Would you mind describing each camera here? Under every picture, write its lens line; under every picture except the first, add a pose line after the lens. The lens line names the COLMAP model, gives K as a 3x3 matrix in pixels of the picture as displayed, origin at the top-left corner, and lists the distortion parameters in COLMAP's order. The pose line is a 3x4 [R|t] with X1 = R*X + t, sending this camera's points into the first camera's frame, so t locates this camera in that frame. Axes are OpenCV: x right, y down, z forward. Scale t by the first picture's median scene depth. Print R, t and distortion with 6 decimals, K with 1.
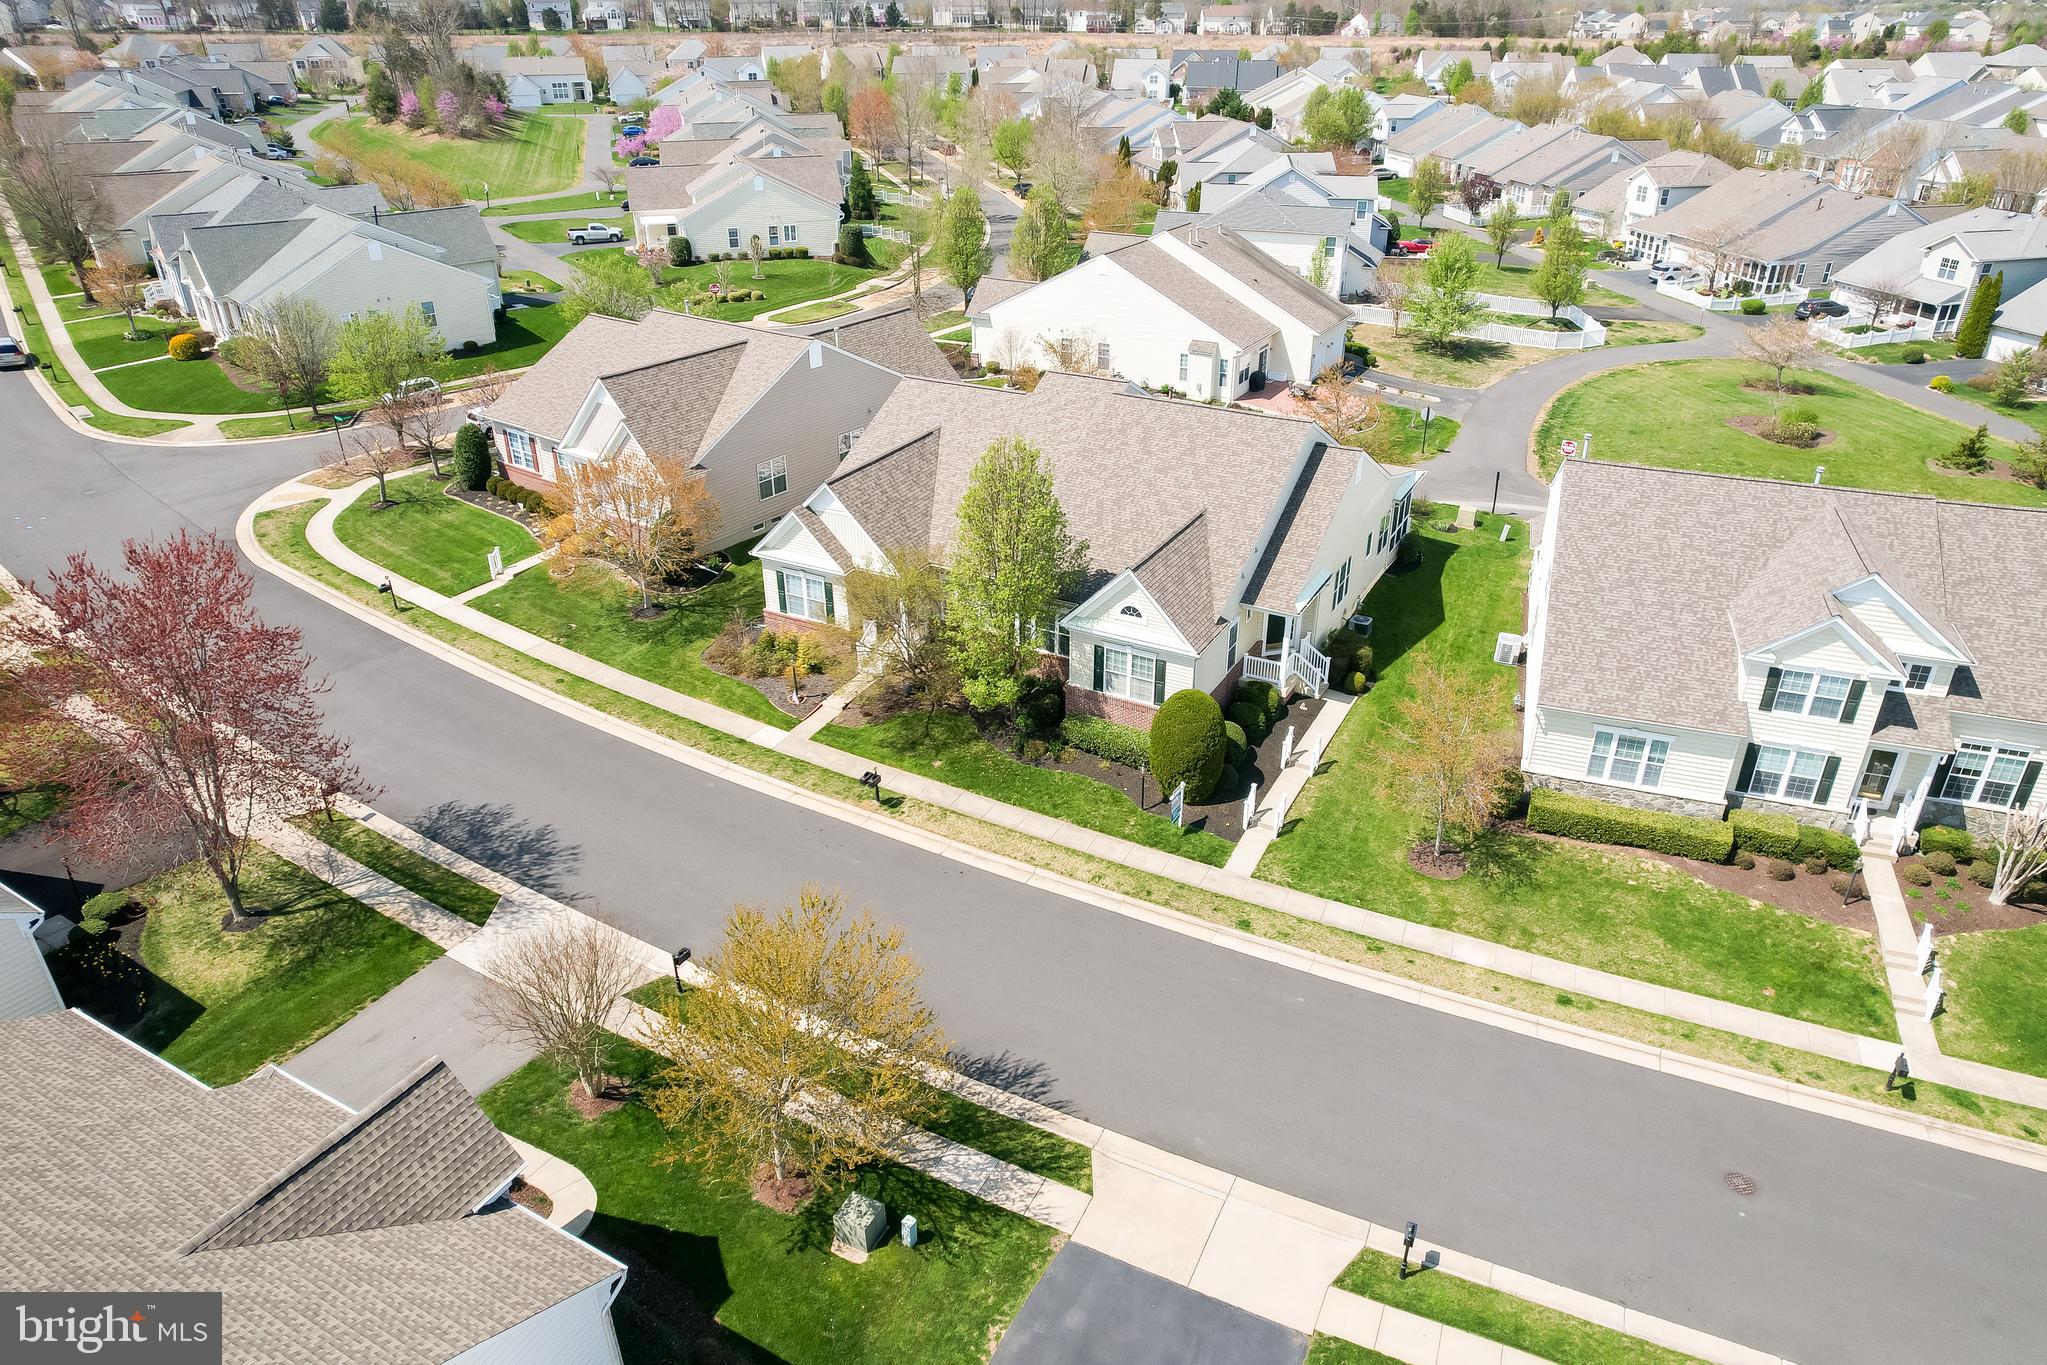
lens RADIAL K [[1293.2, 0, 1023.3], [0, 1293.2, 688.6], [0, 0, 1]] dist [-0.041619, 0.015464]
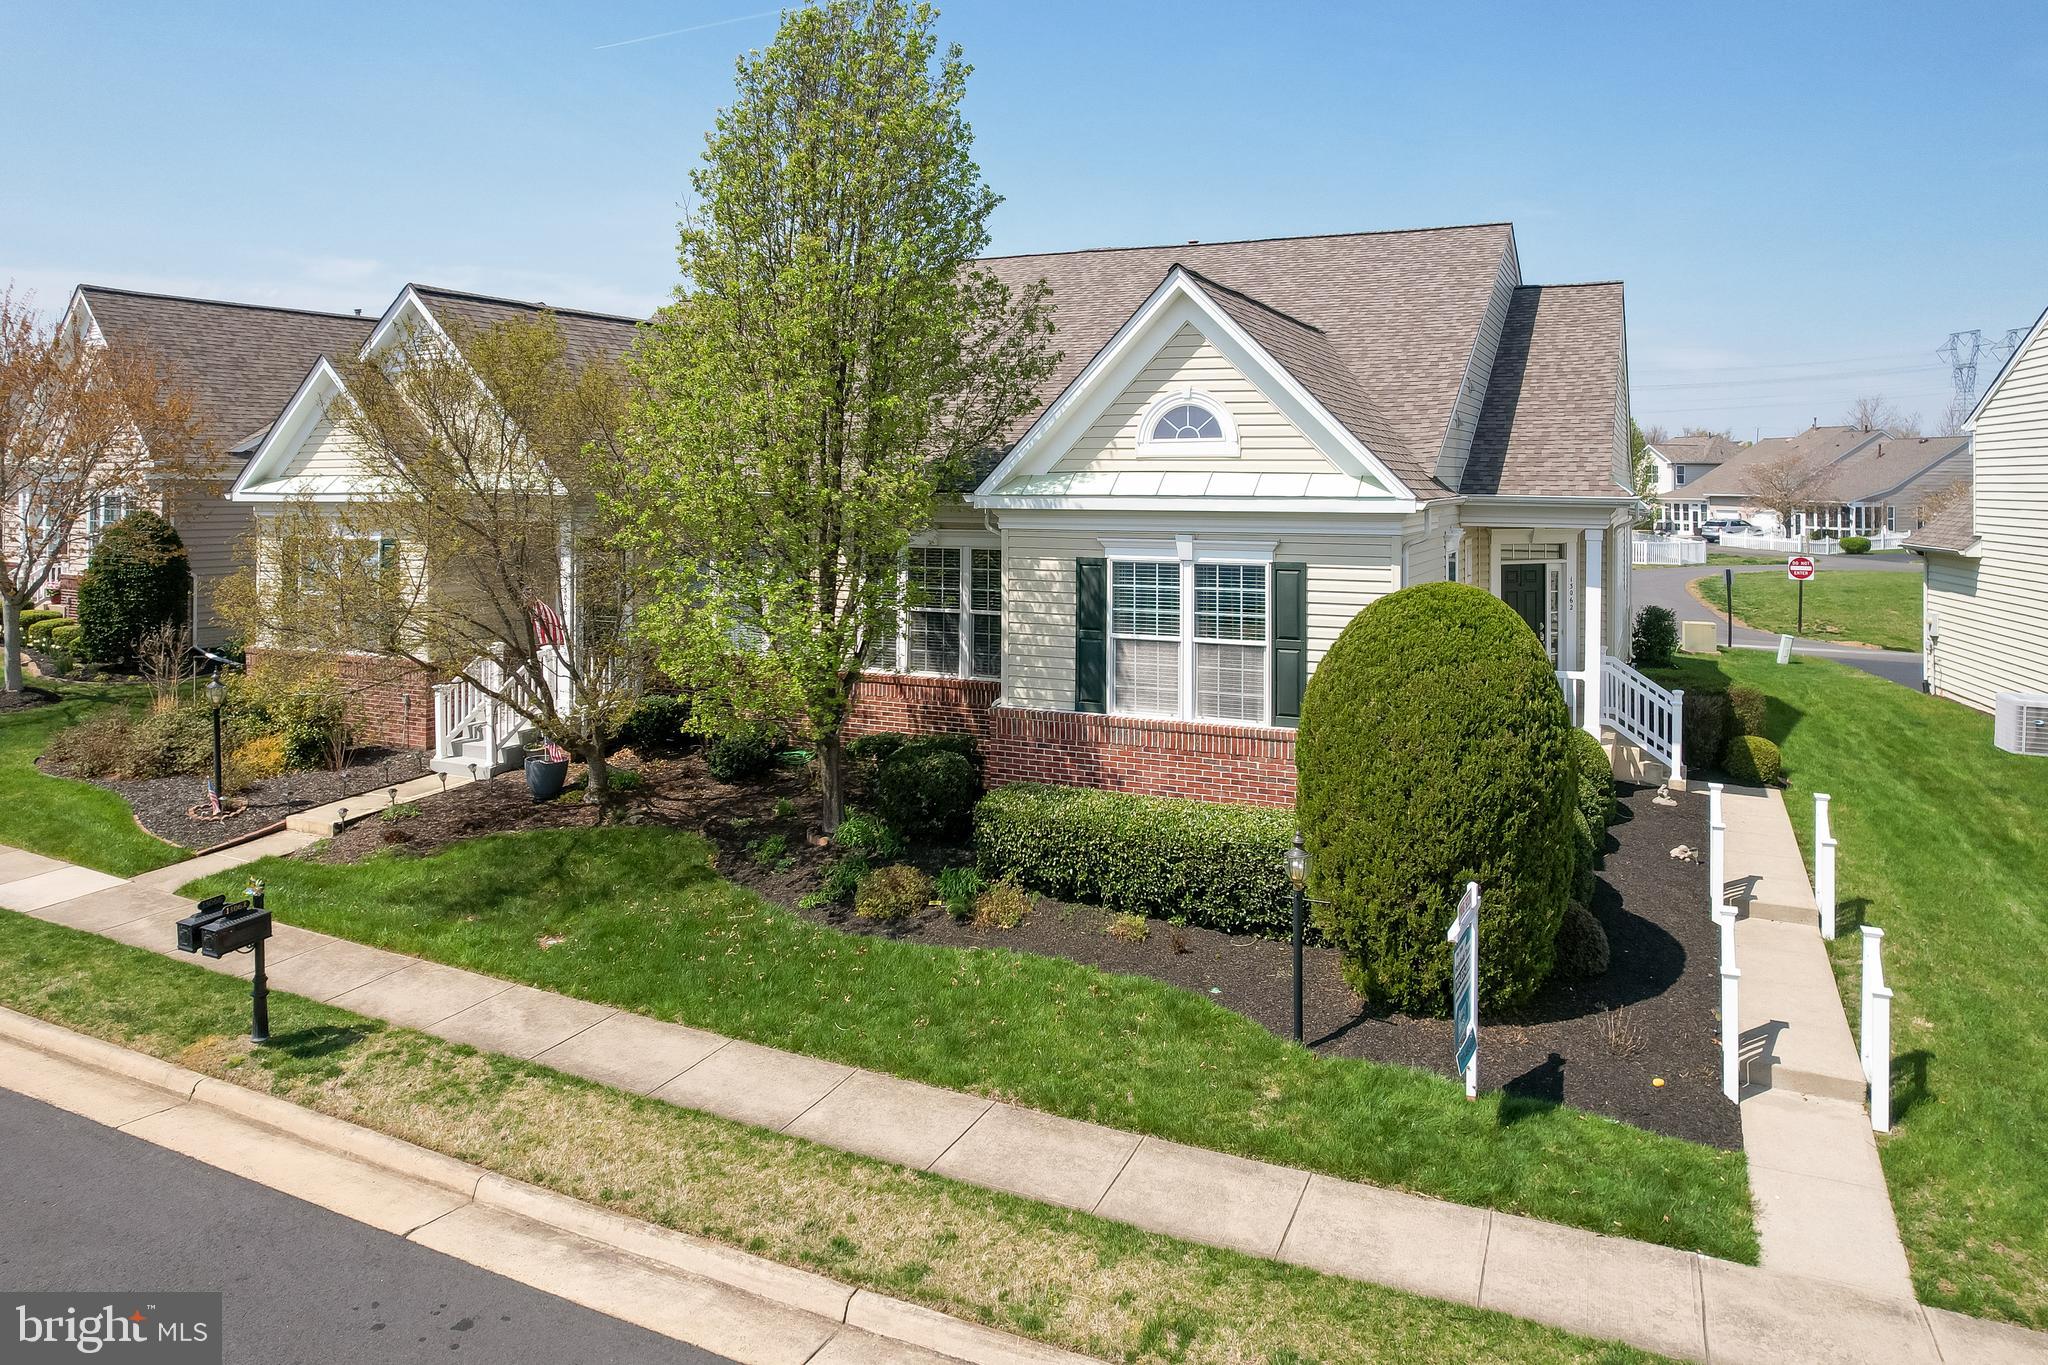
lens RADIAL K [[1293.8, 0, 1006.0], [0, 1293.8, 667.5], [0, 0, 1]] dist [-0.041619, 0.015464]
pose [[0.998875, -0.007180, 0.046864, 0.023512], [0.024030, 0.928768, -0.369883, 0.117051], [-0.040870, 0.370593, 0.927896, 0.744397]]
